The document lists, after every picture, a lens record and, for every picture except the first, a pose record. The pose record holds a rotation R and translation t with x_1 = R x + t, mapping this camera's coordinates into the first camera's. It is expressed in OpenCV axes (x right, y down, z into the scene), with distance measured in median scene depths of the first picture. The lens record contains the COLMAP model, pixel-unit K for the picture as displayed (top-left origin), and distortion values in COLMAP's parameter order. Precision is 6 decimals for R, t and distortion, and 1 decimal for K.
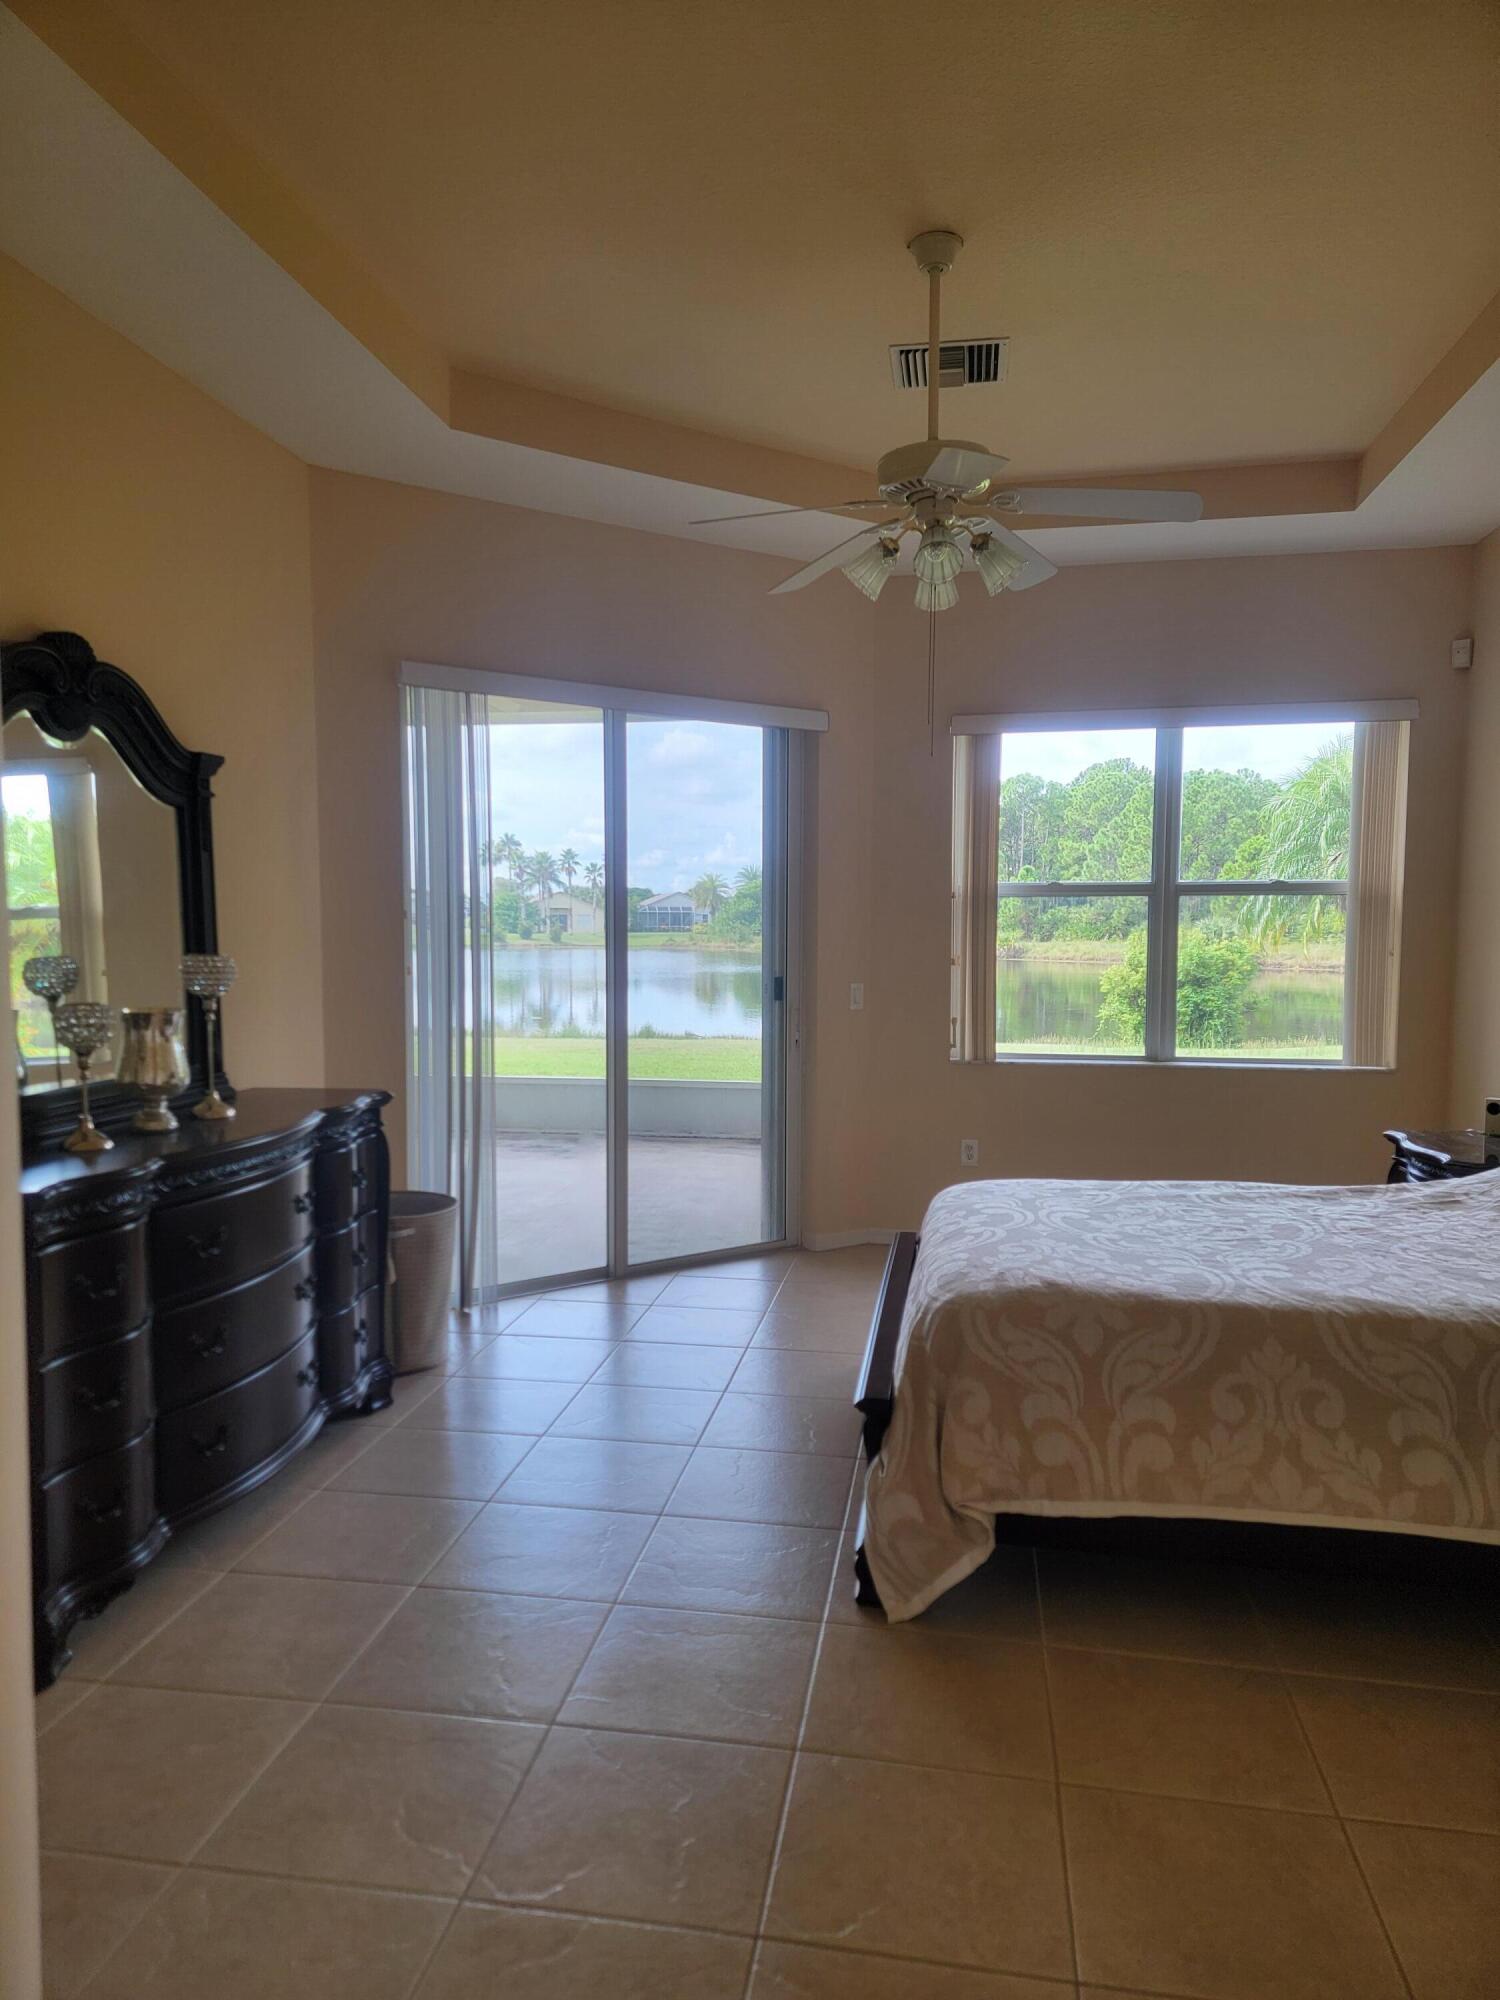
lens RADIAL K [[1330.7, 0, 750.0], [0, 1330.7, 1000.0], [0, 0, 1]] dist [0.003802, 0.001930]
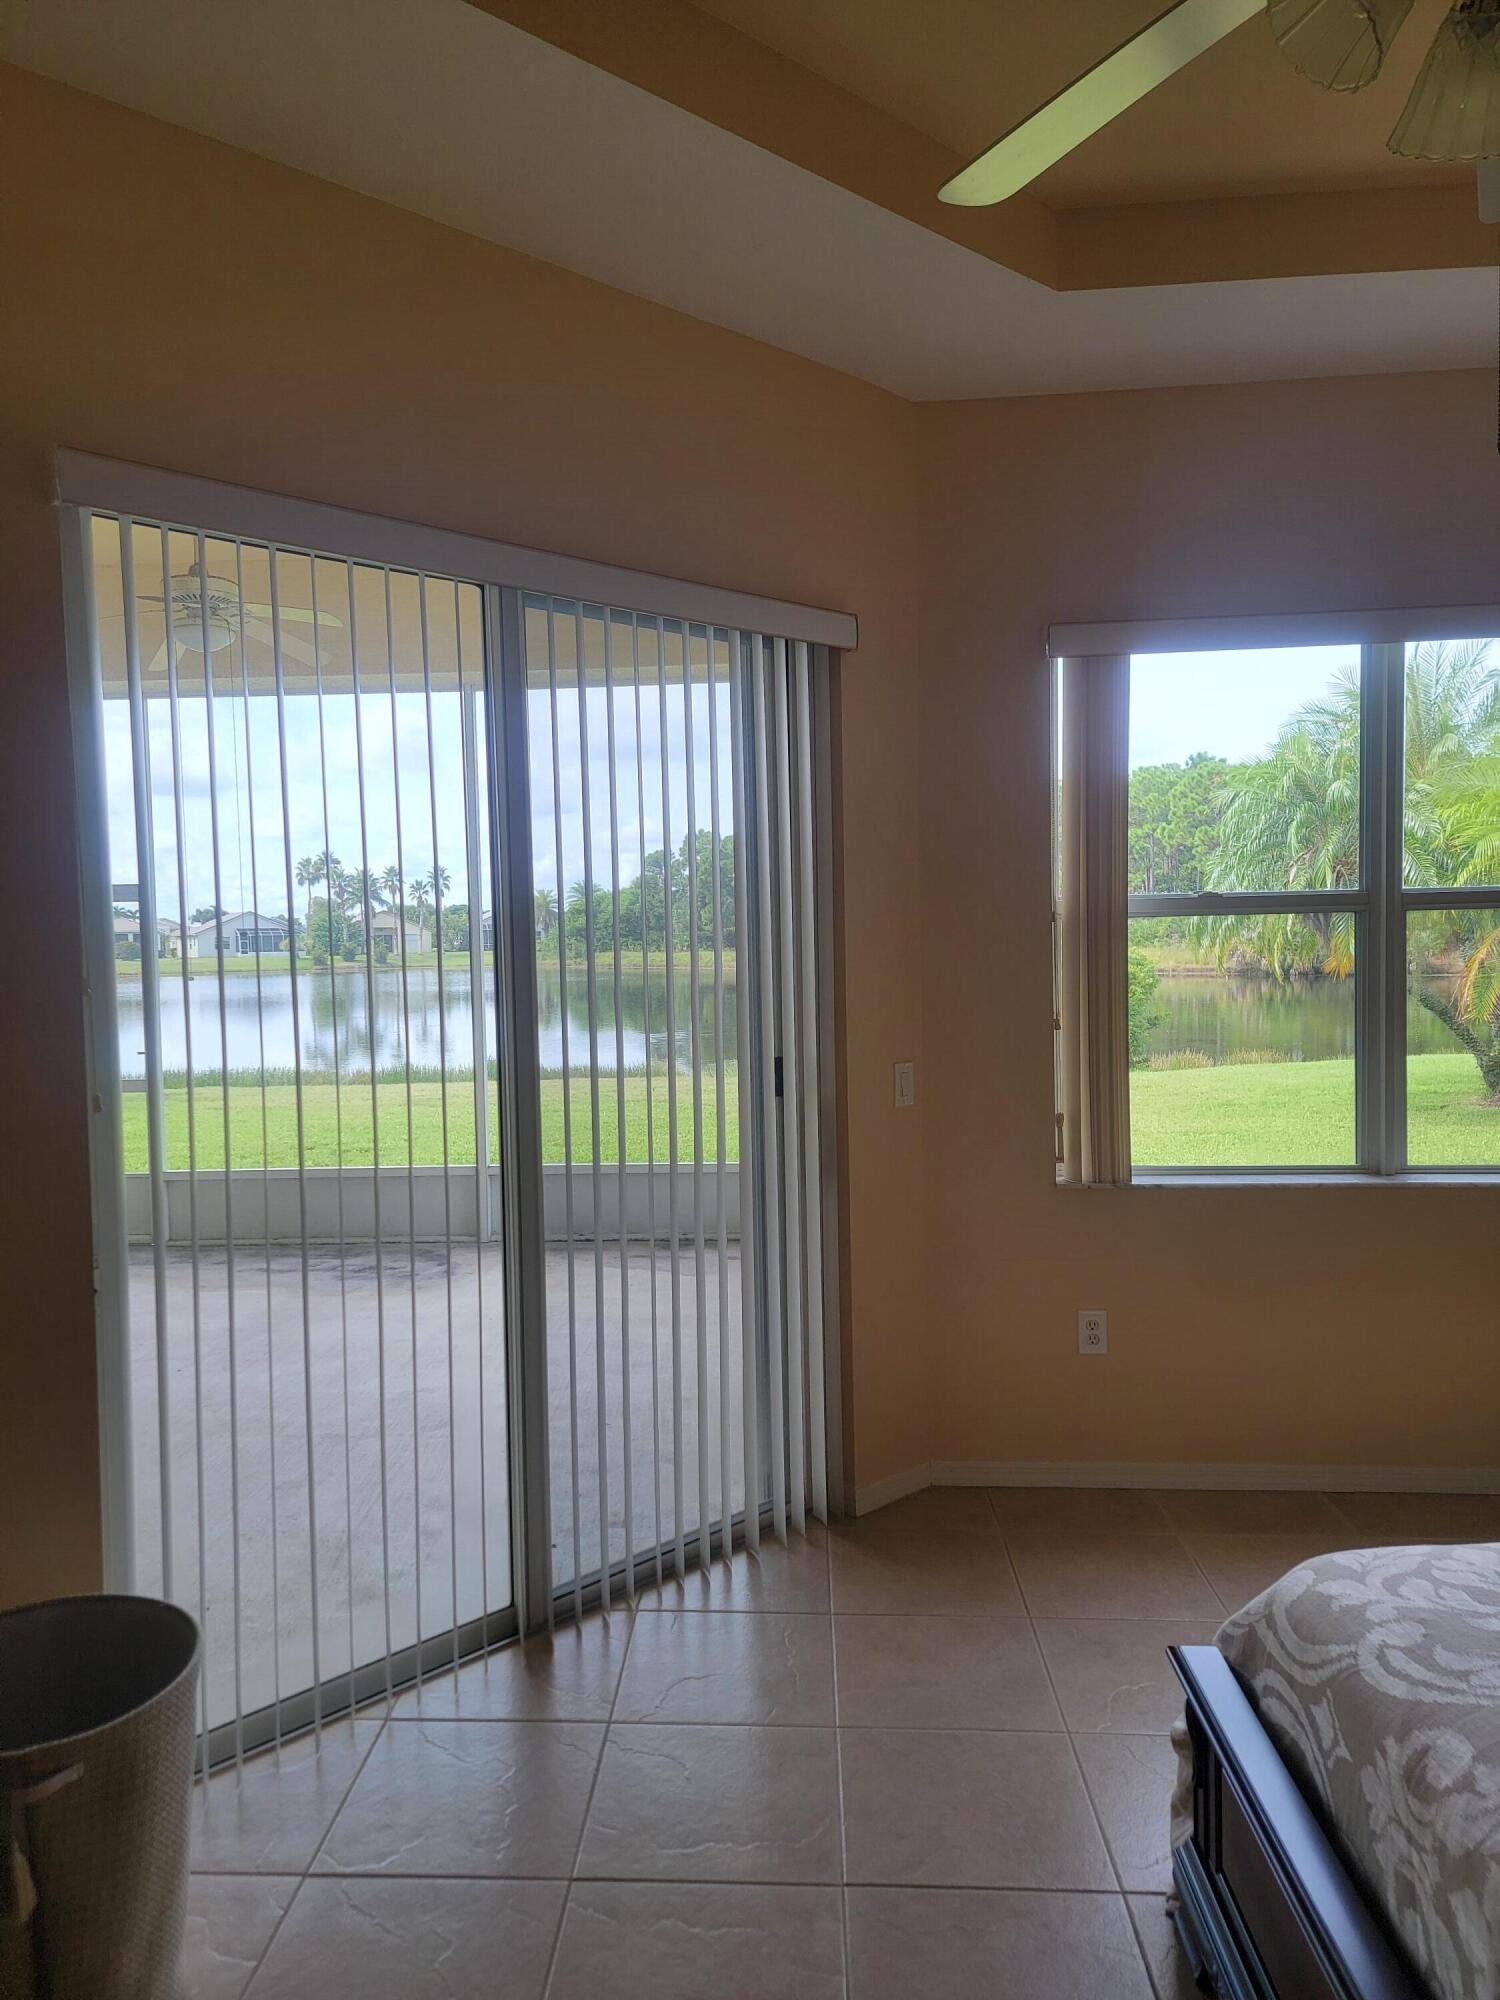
lens RADIAL K [[1330.7, 0, 750.0], [0, 1330.7, 1000.0], [0, 0, 1]] dist [0.003802, 0.001930]
pose [[0.991765, -0.028506, 0.124861, -0.066062], [0.029749, 0.999525, -0.008106, -0.039417], [-0.124571, 0.011754, 0.992141, 0.402586]]
